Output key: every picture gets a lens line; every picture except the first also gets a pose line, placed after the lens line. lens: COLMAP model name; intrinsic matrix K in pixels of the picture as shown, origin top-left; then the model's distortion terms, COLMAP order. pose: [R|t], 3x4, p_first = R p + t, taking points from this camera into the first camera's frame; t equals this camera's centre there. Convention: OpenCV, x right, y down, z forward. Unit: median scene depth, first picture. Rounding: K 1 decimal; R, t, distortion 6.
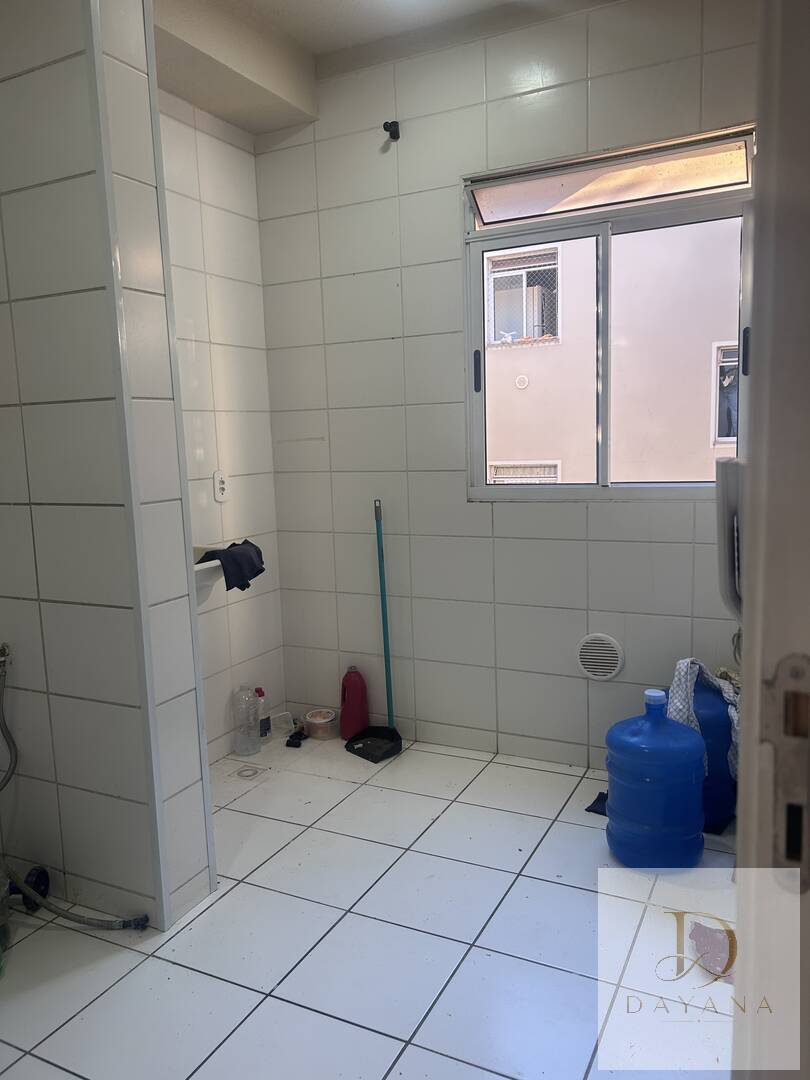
lens RADIAL K [[816.5, 0, 402.5], [0, 816.5, 547.4], [0, 0, 1]] dist [0.046497, -0.052156]
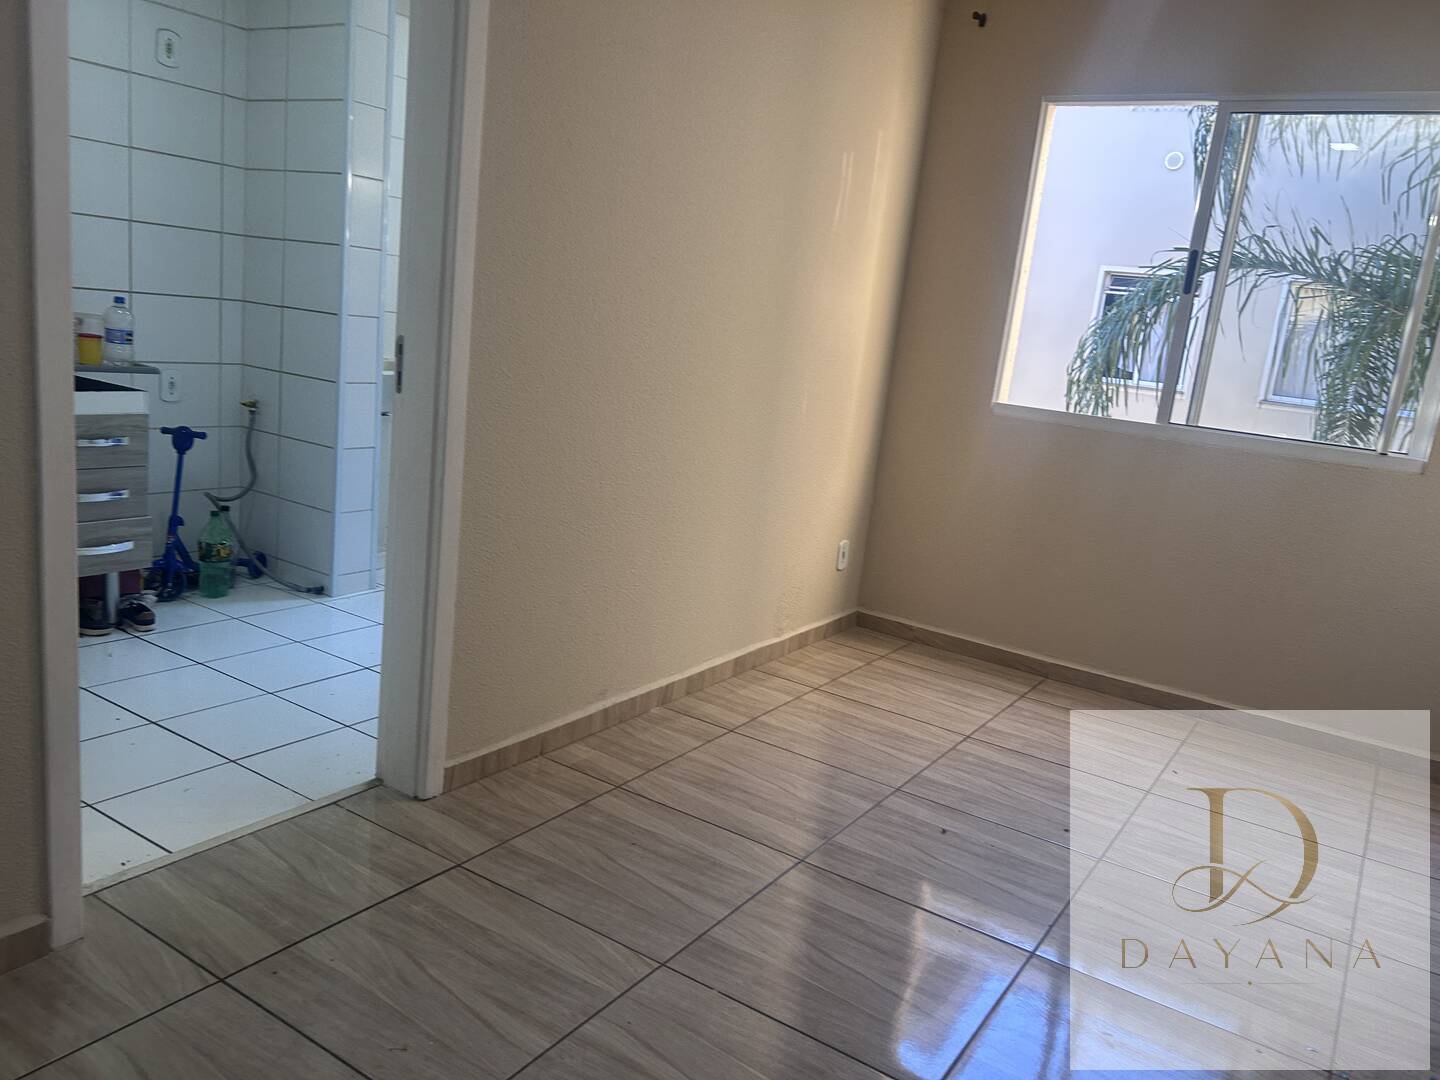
lens RADIAL K [[1086.1, 0, 734.7], [0, 1086.1, 551.7], [0, 0, 1]] dist [0.051724, -0.067176]
pose [[0.985320, 0.156586, -0.068002, 0.408731], [-0.151667, 0.985781, 0.072333, 0.085294], [0.078362, -0.060958, 0.995060, -0.686569]]
